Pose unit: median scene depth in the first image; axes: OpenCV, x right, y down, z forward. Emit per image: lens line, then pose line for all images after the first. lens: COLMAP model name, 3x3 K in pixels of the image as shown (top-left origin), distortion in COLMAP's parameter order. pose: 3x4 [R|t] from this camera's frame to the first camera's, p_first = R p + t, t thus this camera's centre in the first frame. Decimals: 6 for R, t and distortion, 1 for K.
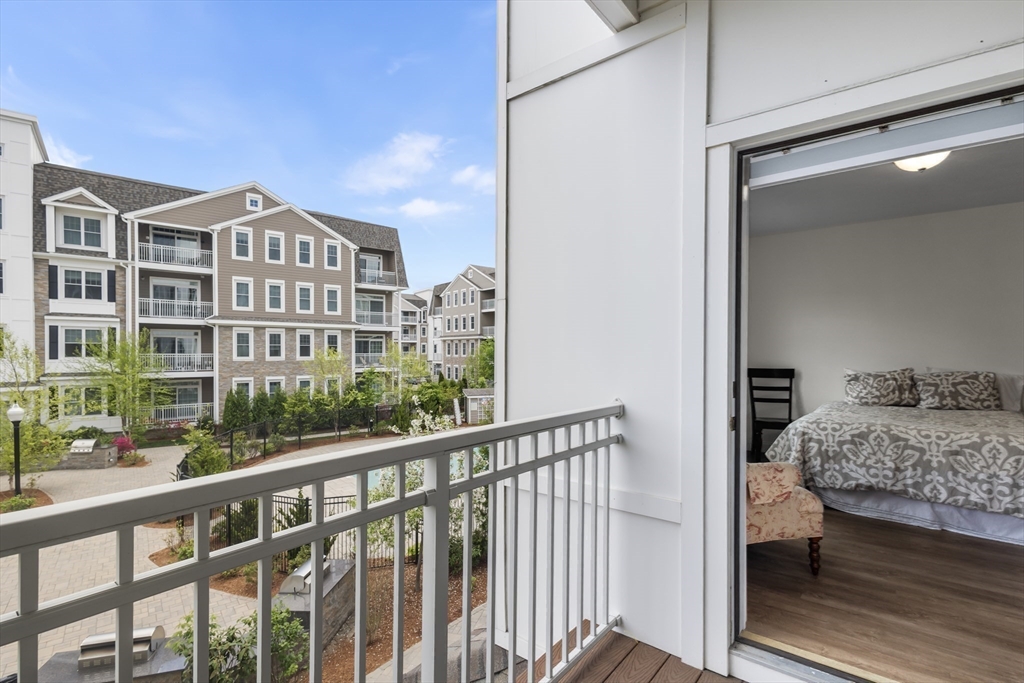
lens RADIAL K [[475.8, 0, 523.0], [0, 475.8, 357.6], [0, 0, 1]] dist [0.001907, -0.001025]
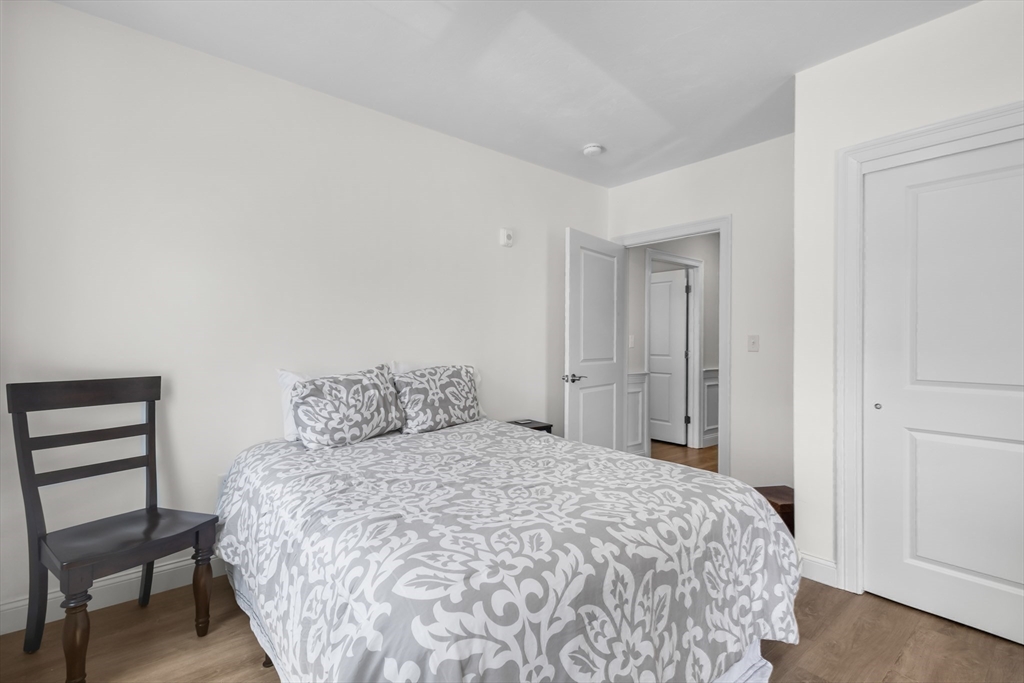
lens RADIAL K [[475.8, 0, 512.4], [0, 475.8, 337.5], [0, 0, 1]] dist [0.001907, -0.001025]
pose [[0.207414, 0.008912, 0.978213, 0.293241], [0.000979, 0.999956, -0.009318, -0.004574], [-0.978253, 0.002890, 0.207397, 0.754097]]
